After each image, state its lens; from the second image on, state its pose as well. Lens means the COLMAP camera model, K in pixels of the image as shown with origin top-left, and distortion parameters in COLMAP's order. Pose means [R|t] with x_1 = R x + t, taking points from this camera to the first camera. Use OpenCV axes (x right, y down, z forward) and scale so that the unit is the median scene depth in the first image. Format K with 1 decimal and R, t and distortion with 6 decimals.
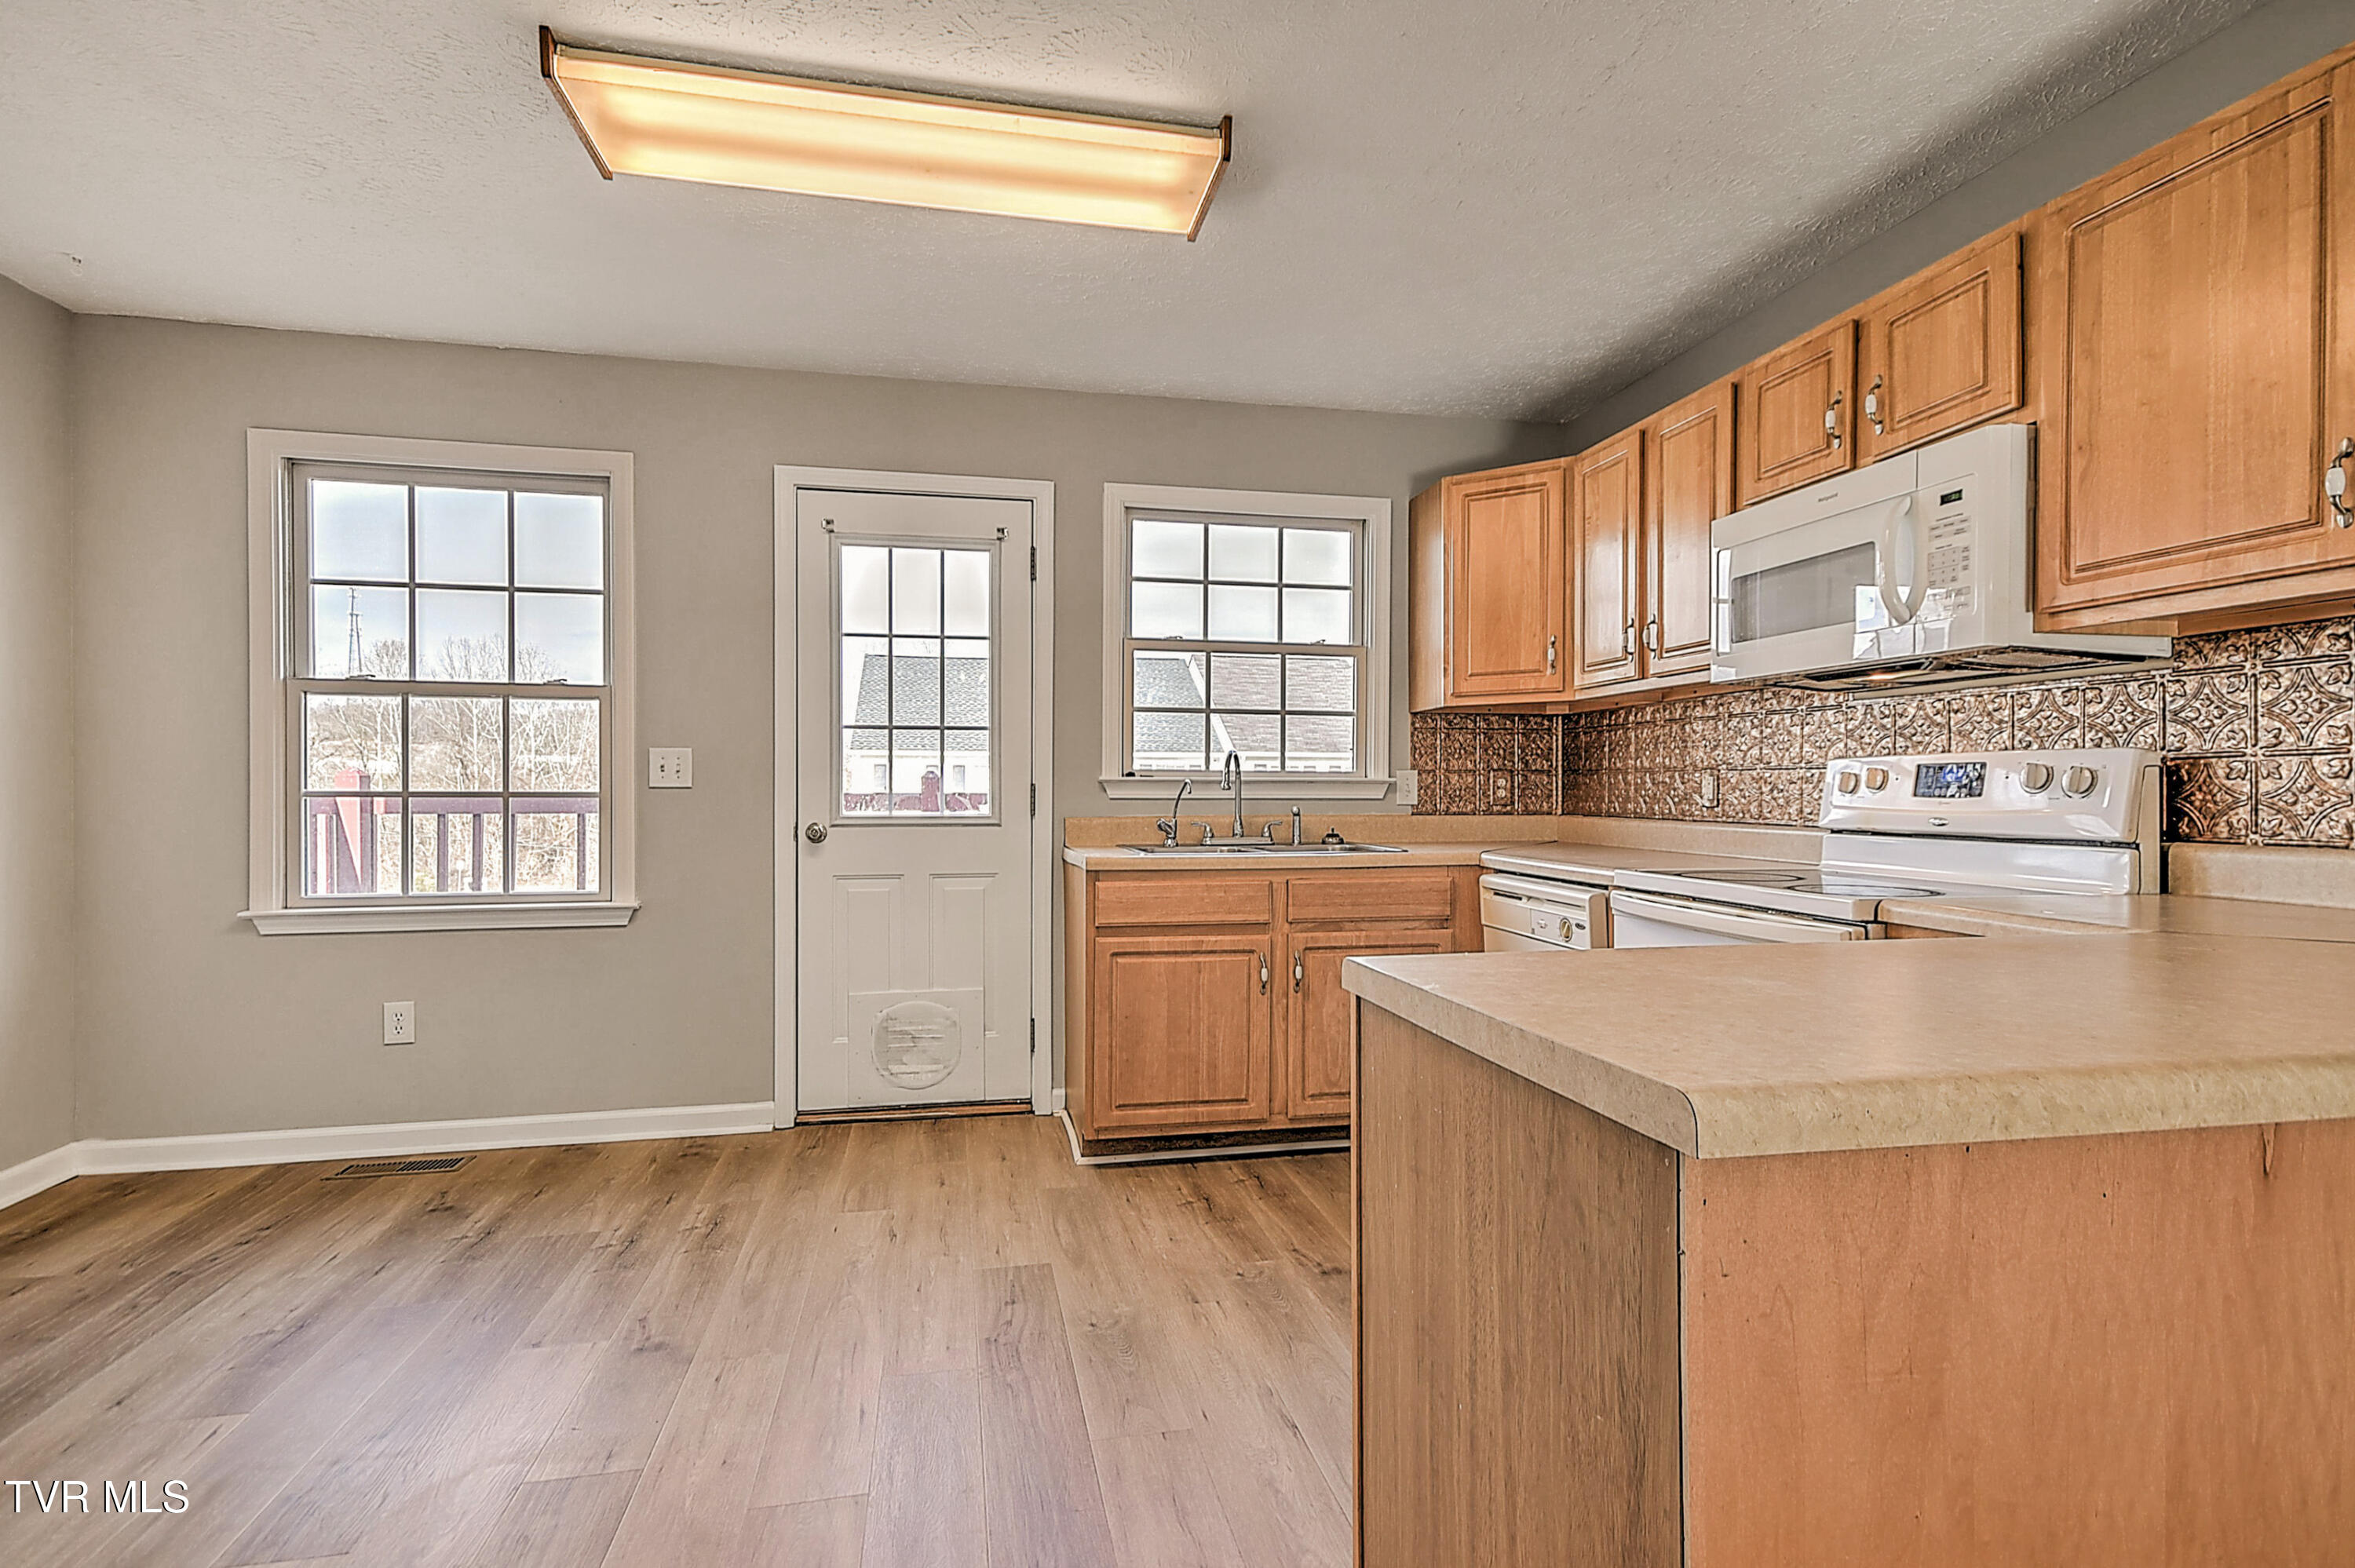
lens RADIAL K [[1141.5, 0, 1179.5], [0, 1141.5, 797.6], [0, 0, 1]] dist [0.012055, -0.000163]
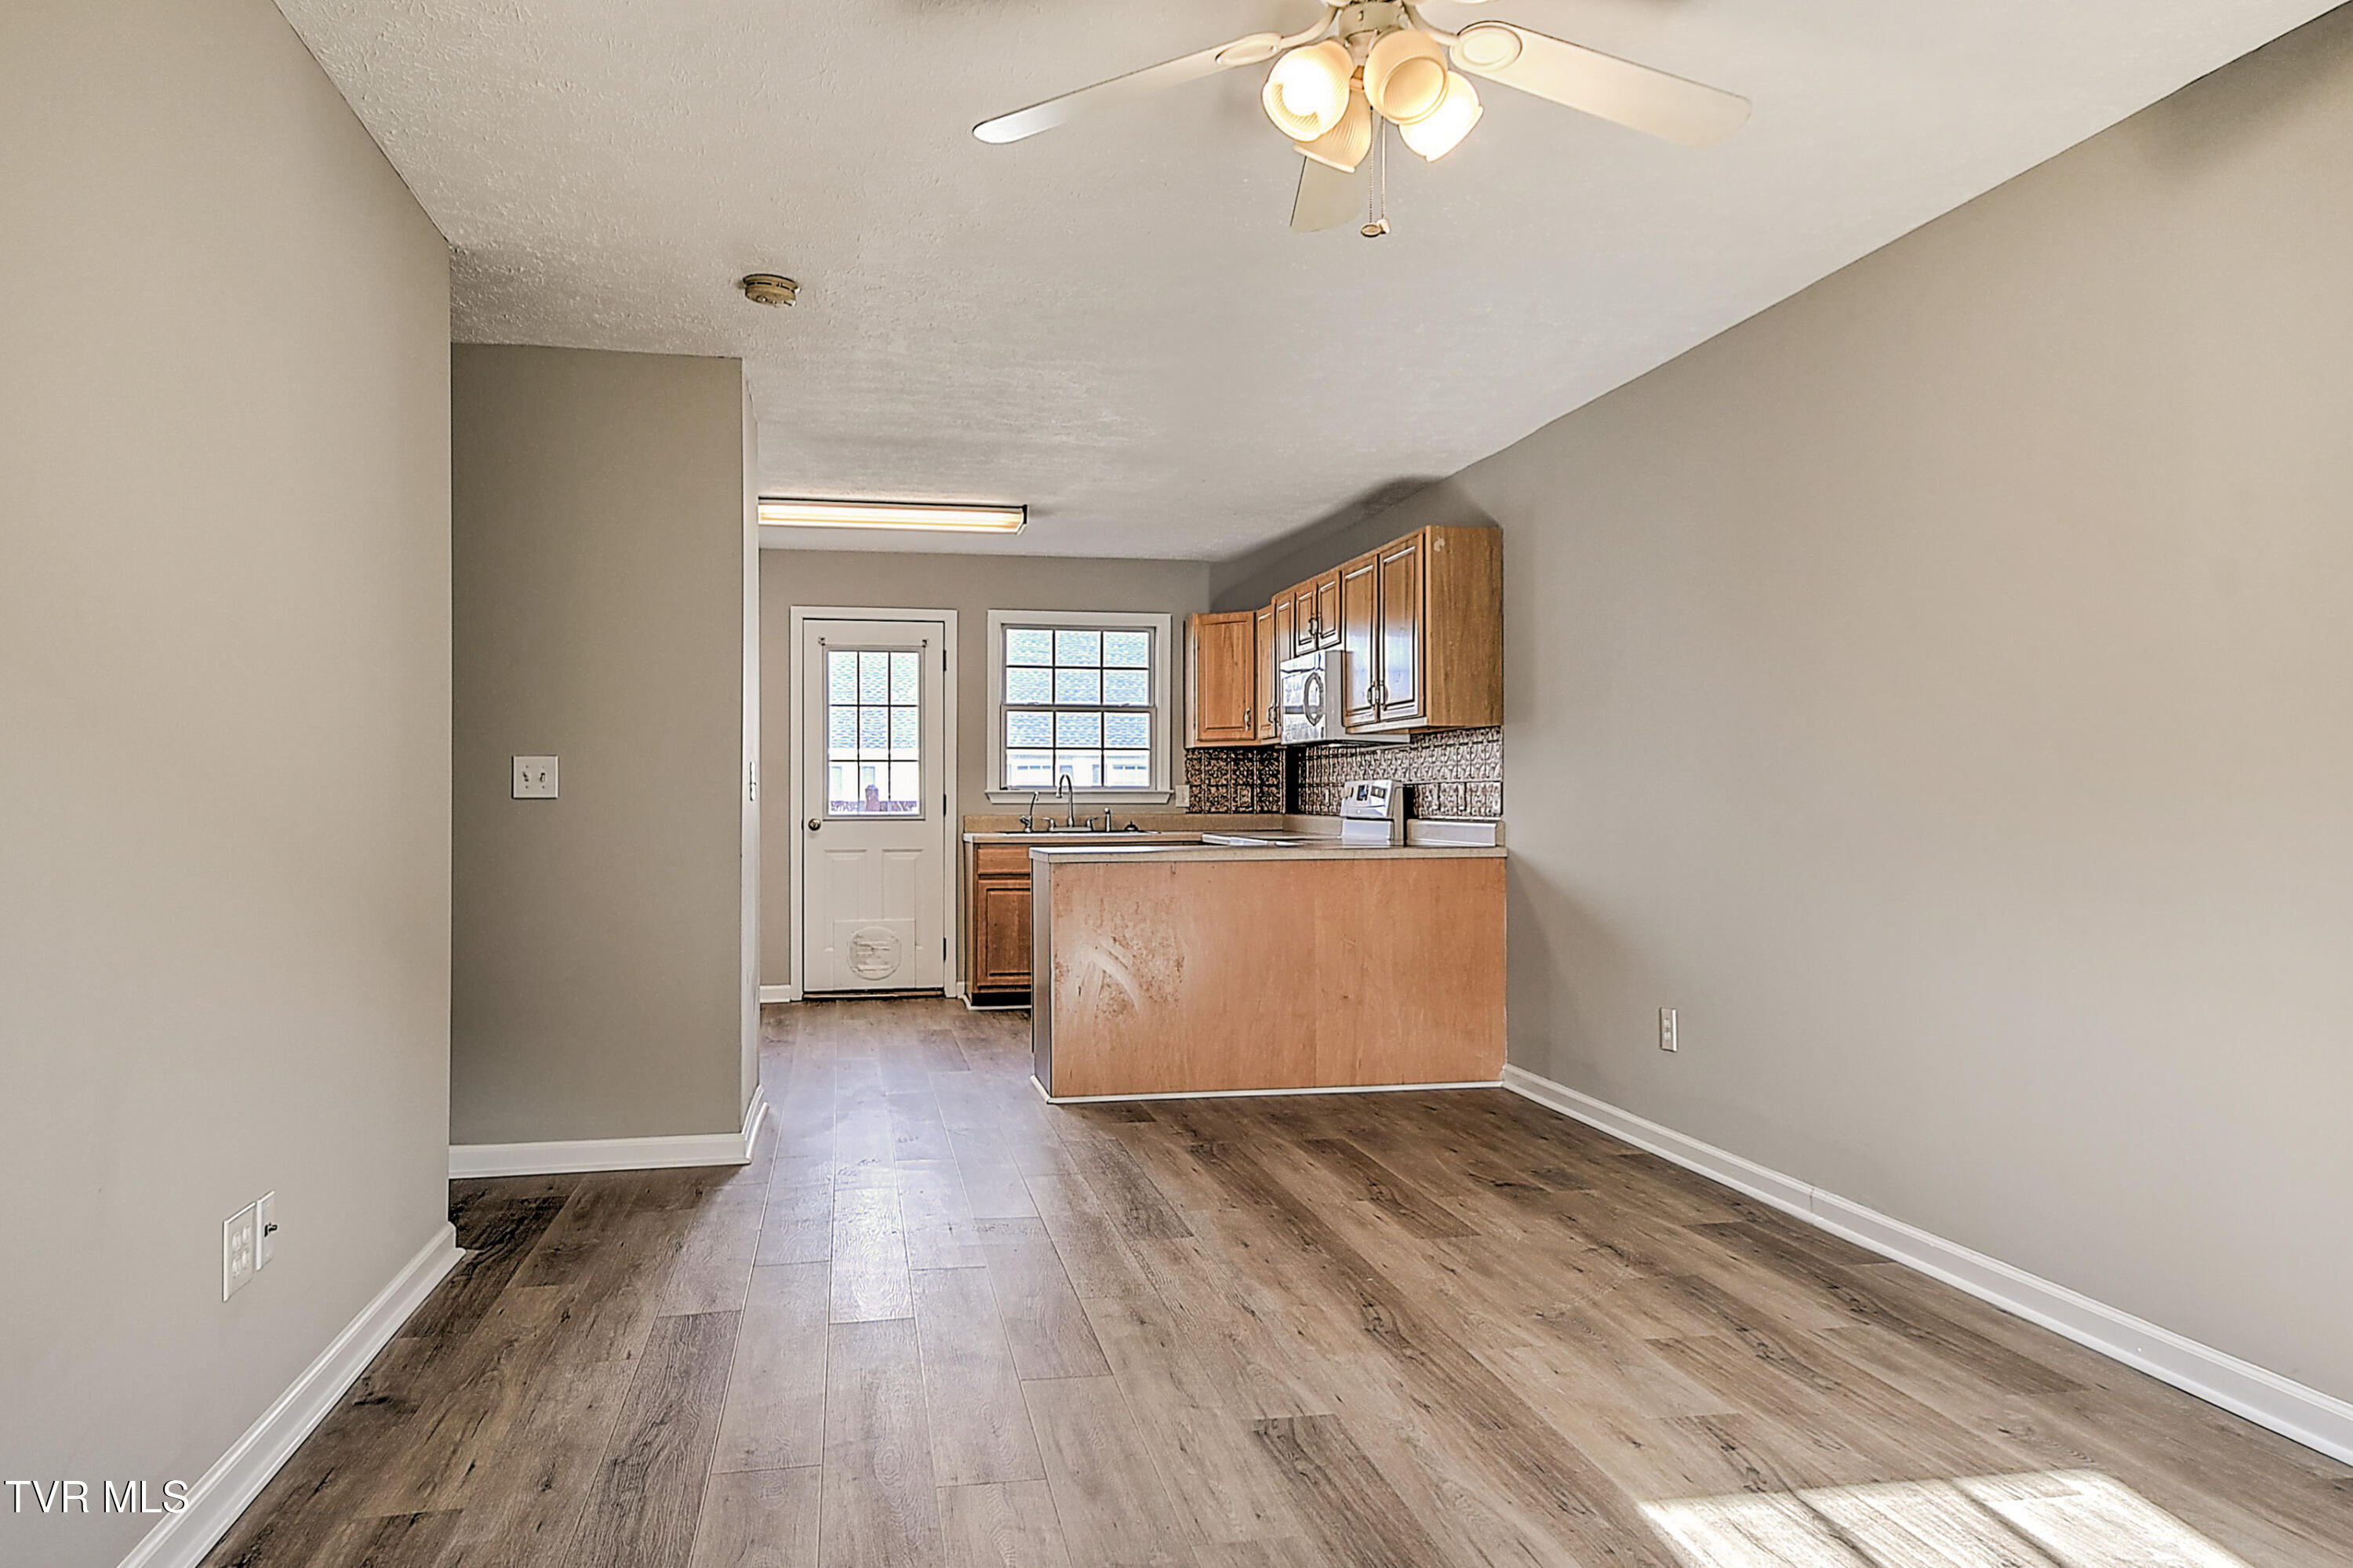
lens RADIAL K [[1648.0, 0, 1187.9], [0, 1648.0, 792.8], [0, 0, 1]] dist [0.000467, 0.062518]
pose [[0.999964, -0.003158, 0.007920, 0.208316], [0.003227, 0.999958, -0.008621, 0.006932], [-0.007892, 0.008646, 0.999931, -1.409420]]
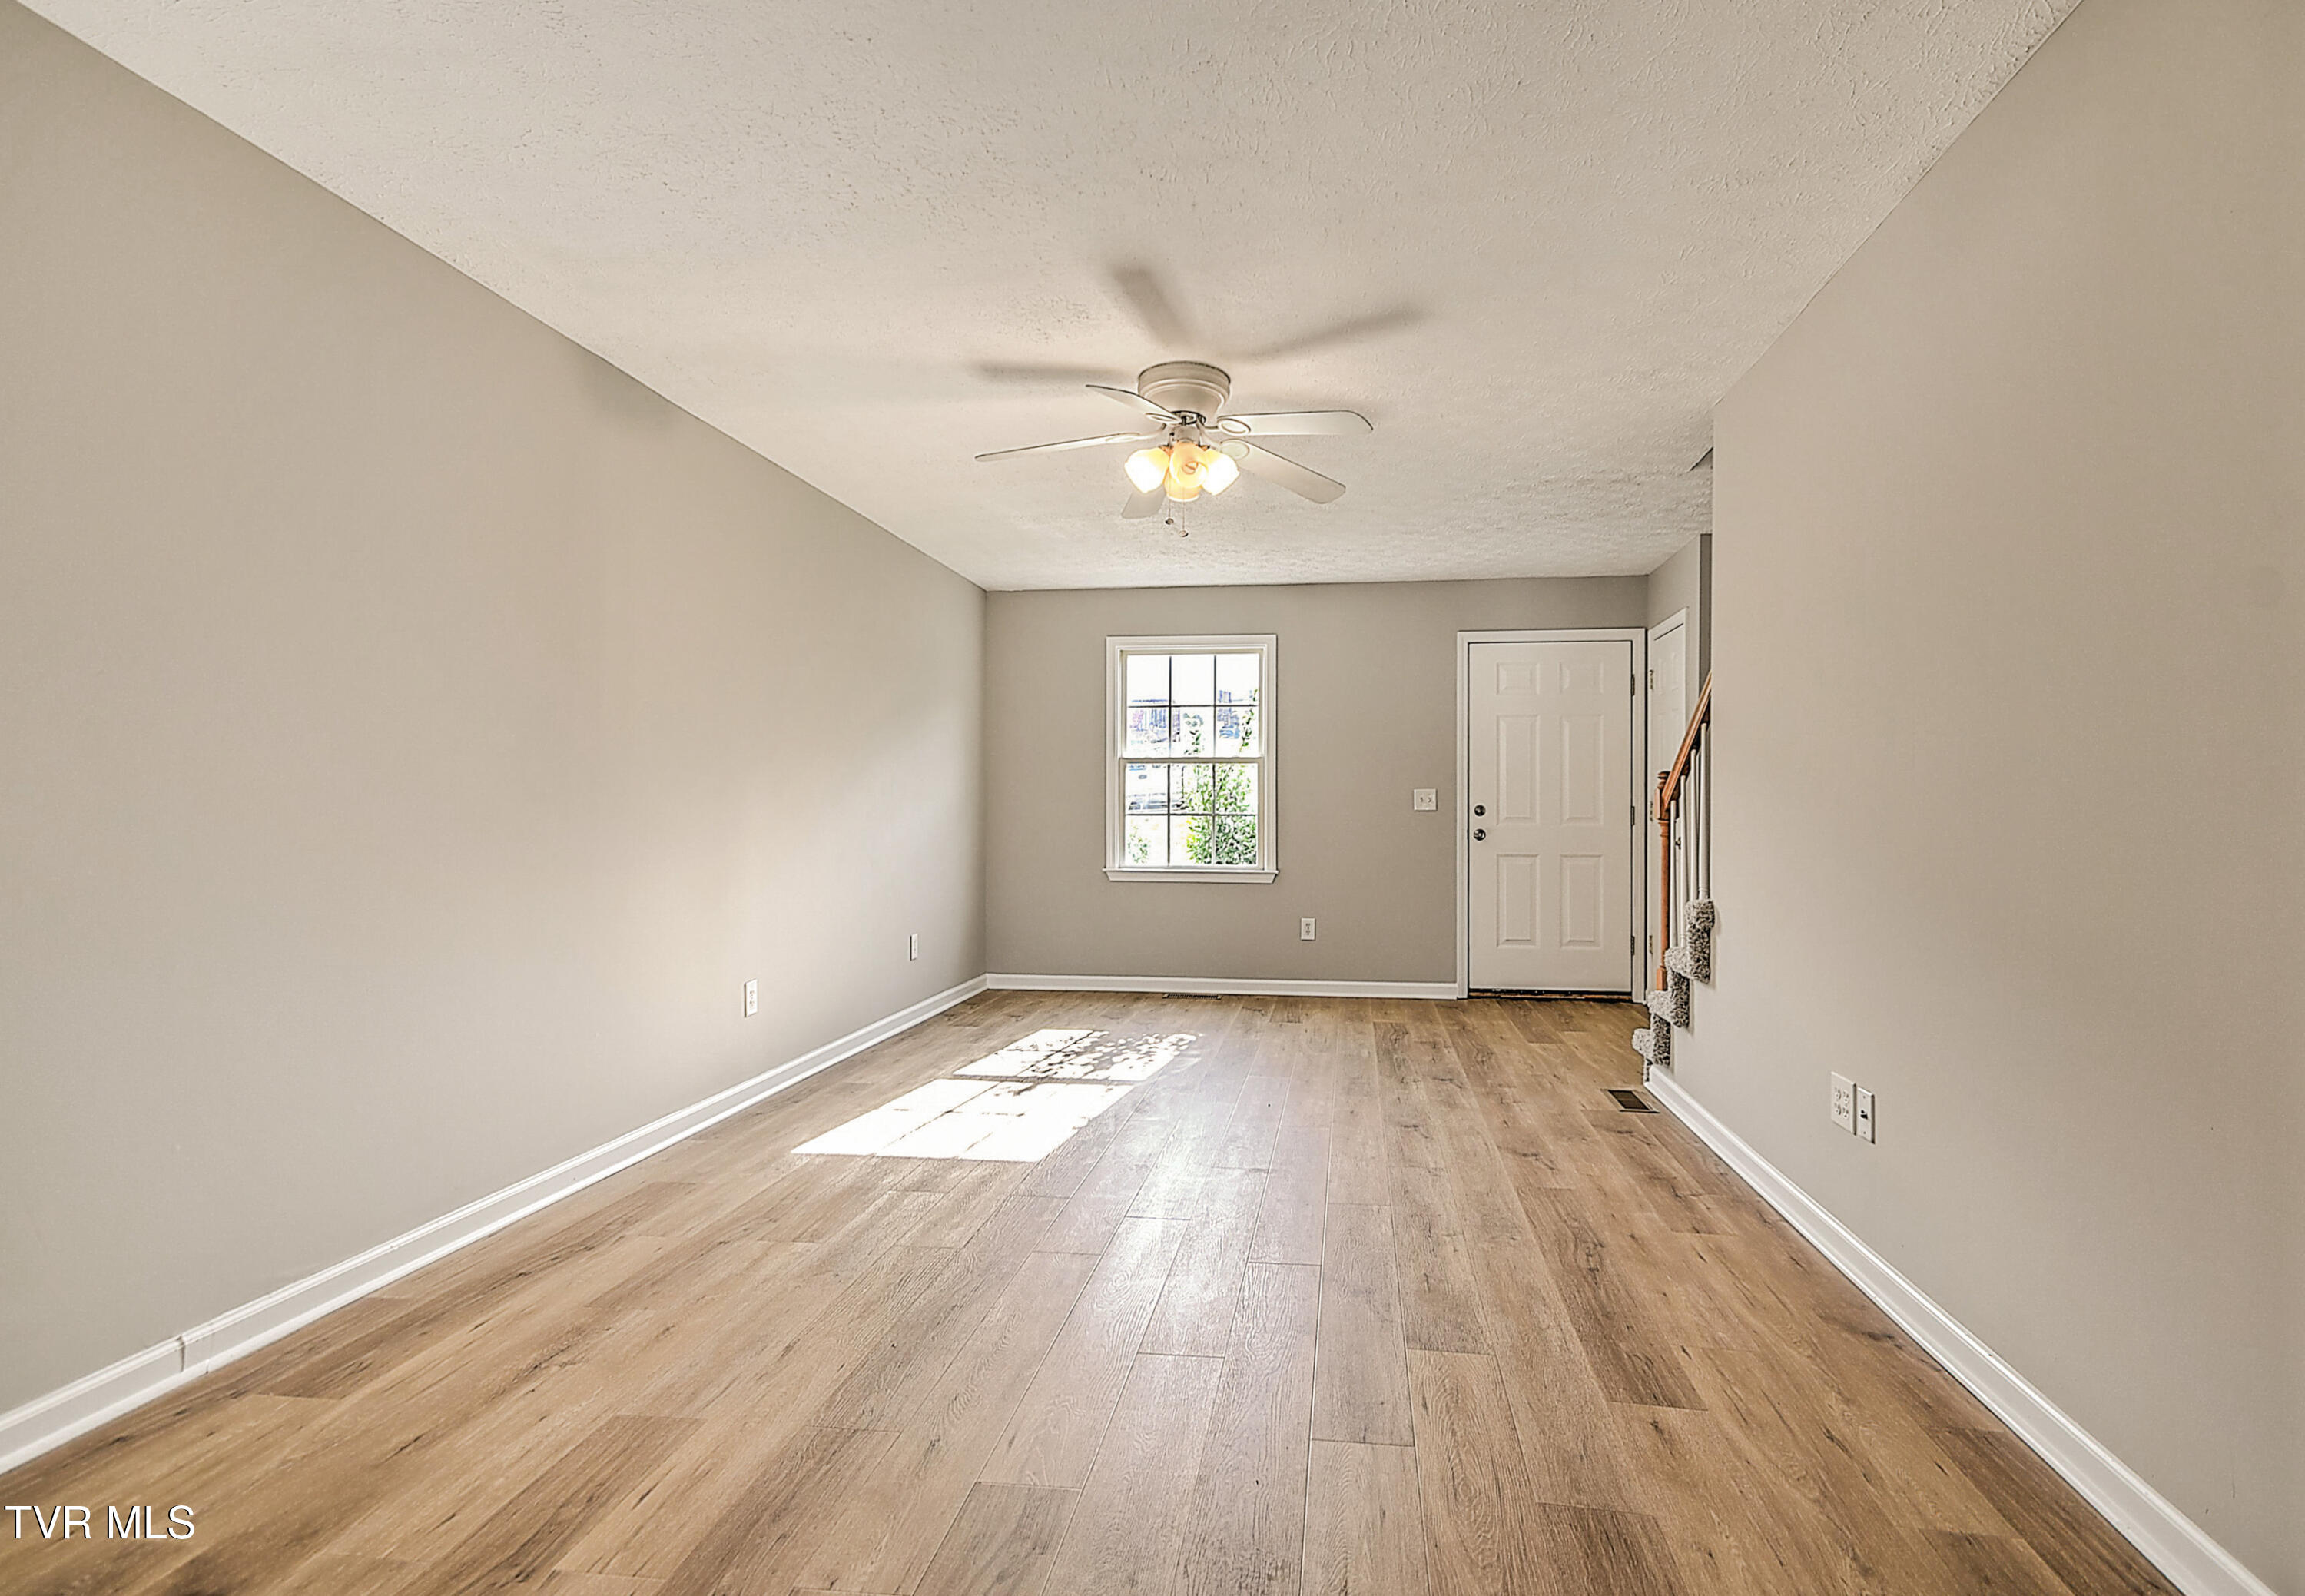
lens RADIAL K [[1154.1, 0, 1204.1], [0, 1154.1, 809.3], [0, 0, 1]] dist [0.029224, 0.000115]
pose [[-0.948469, -0.006372, 0.316805, -0.029891], [-0.004968, 0.999974, 0.005240, -0.000022], [-0.316830, 0.003396, -0.948476, 0.136721]]
